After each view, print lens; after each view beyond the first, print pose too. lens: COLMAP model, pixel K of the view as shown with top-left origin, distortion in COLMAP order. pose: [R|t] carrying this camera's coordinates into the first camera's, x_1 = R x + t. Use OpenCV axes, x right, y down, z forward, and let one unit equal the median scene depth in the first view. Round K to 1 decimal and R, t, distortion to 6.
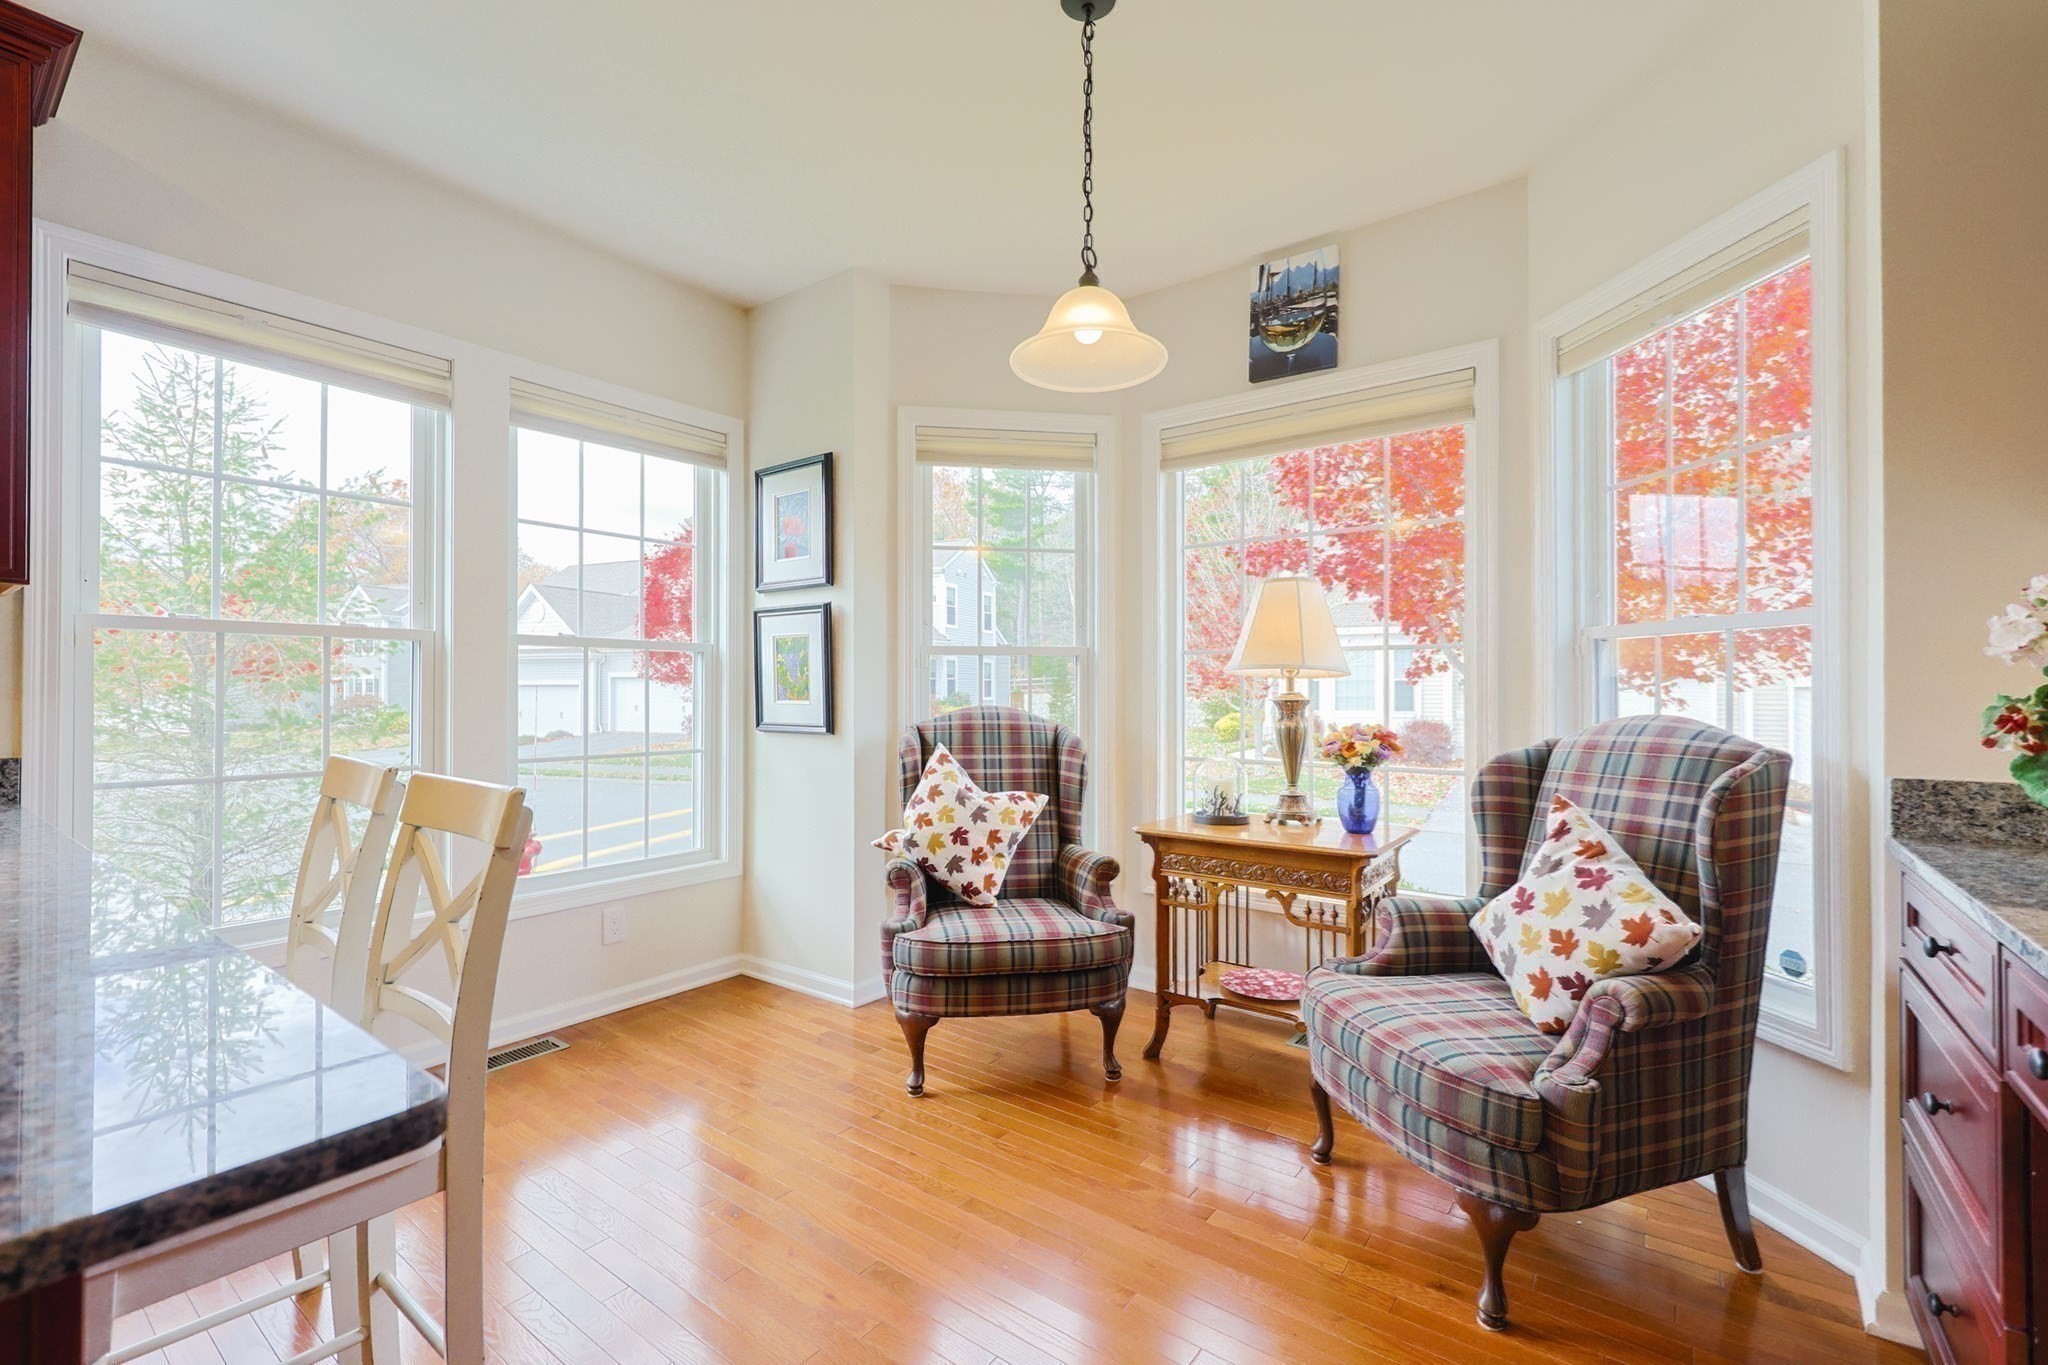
lens RADIAL K [[876.7, 0, 1027.9], [0, 876.7, 679.1], [0, 0, 1]] dist [-0.000356, -0.000362]
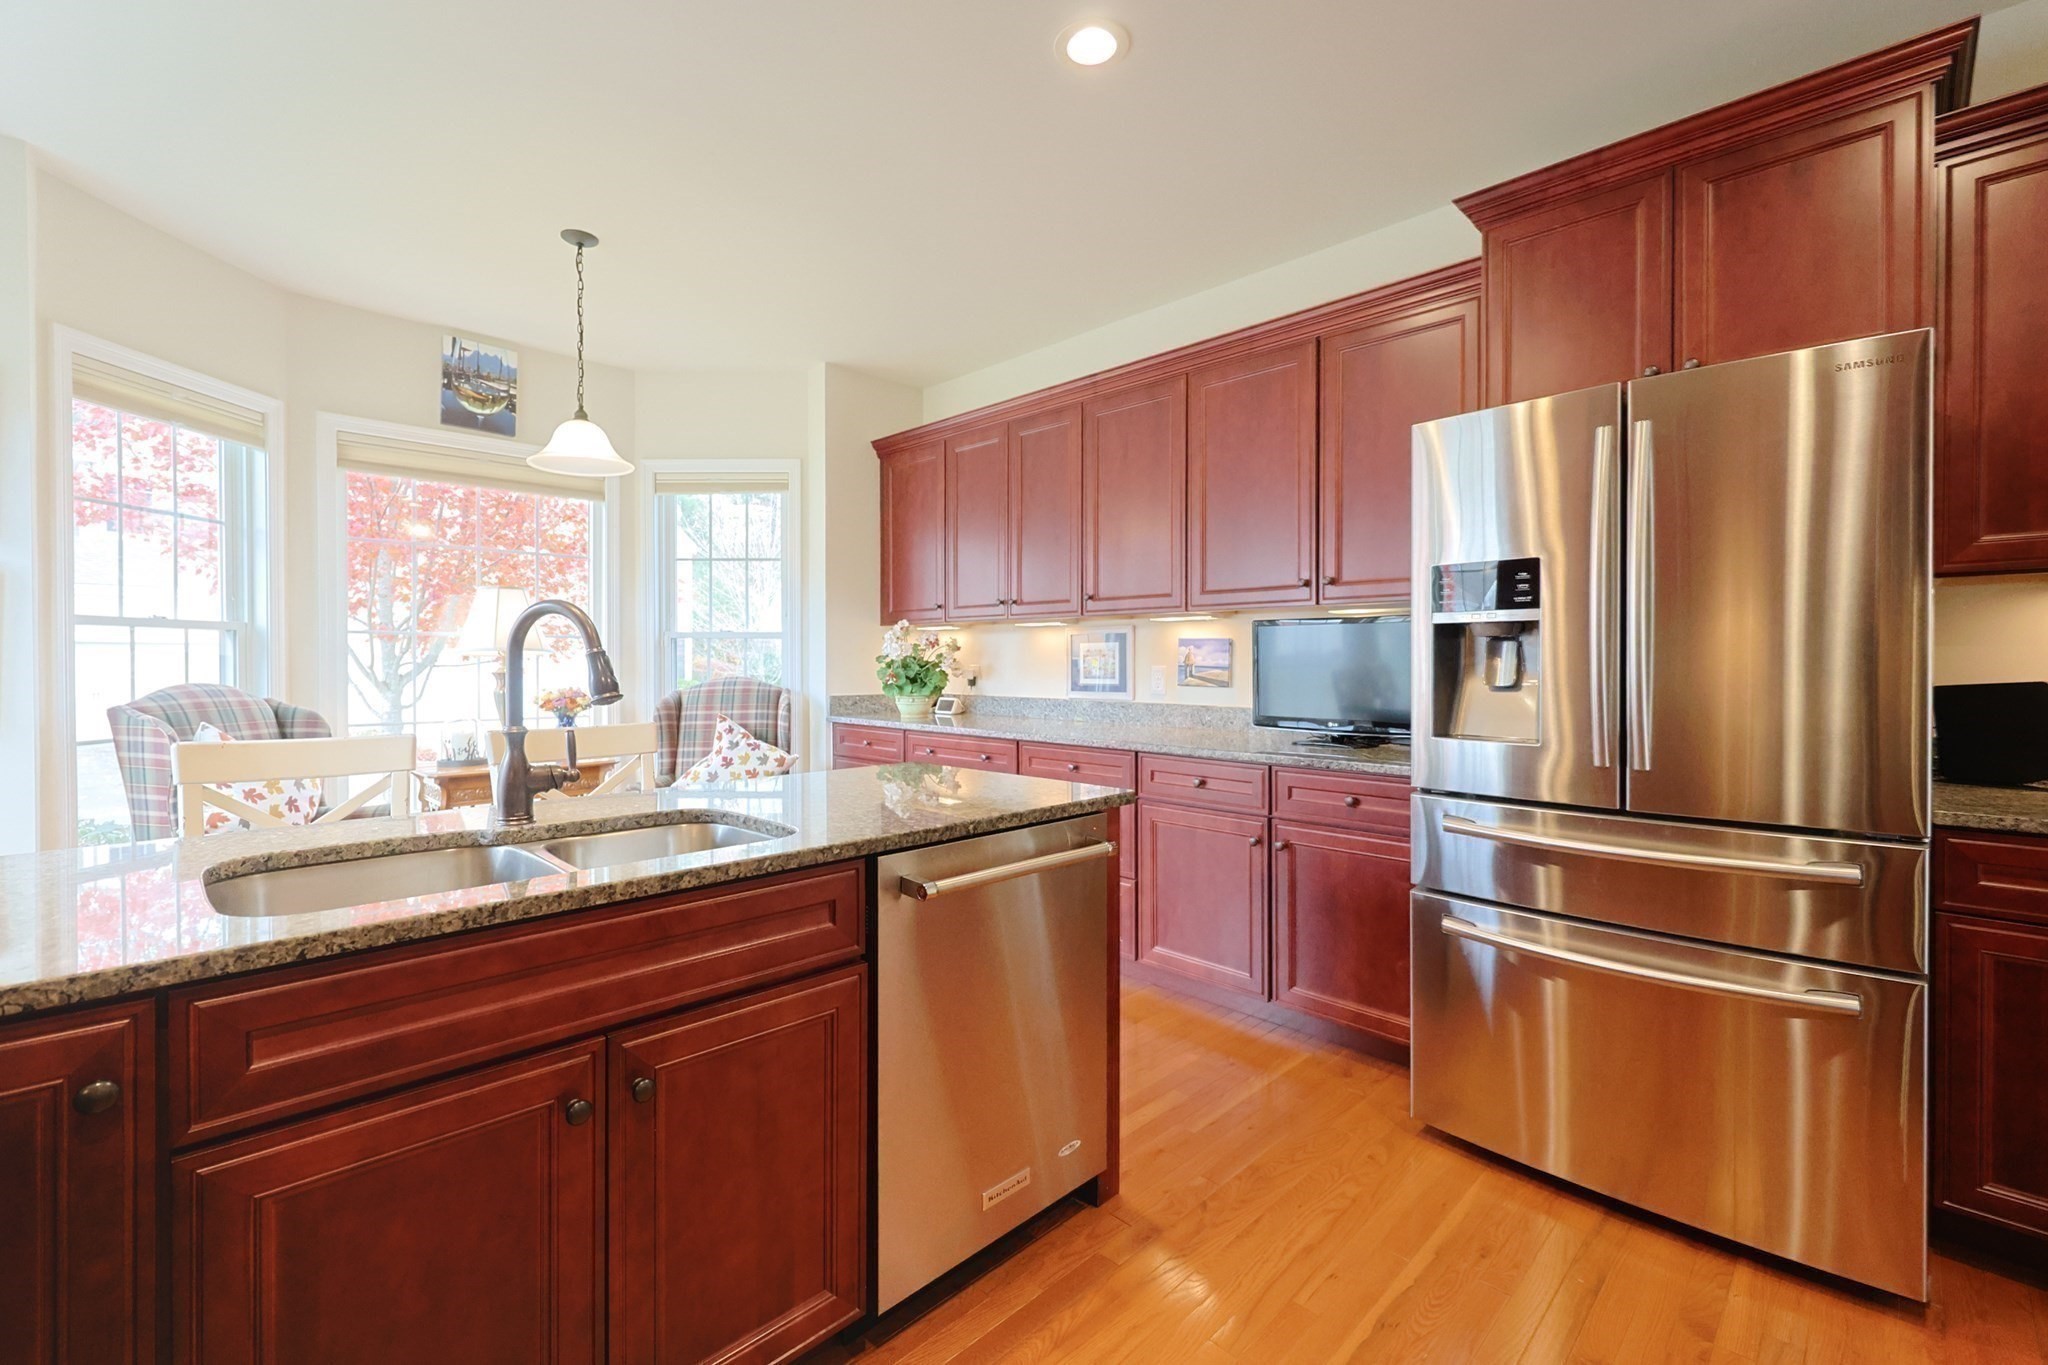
lens RADIAL K [[876.7, 0, 1027.9], [0, 876.7, 679.1], [0, 0, 1]] dist [-0.000356, -0.000362]
pose [[0.135903, -0.017458, 0.990568, -0.942481], [-0.009634, 0.999774, 0.018942, -0.000637], [-0.990675, -0.012118, 0.135704, -0.019770]]
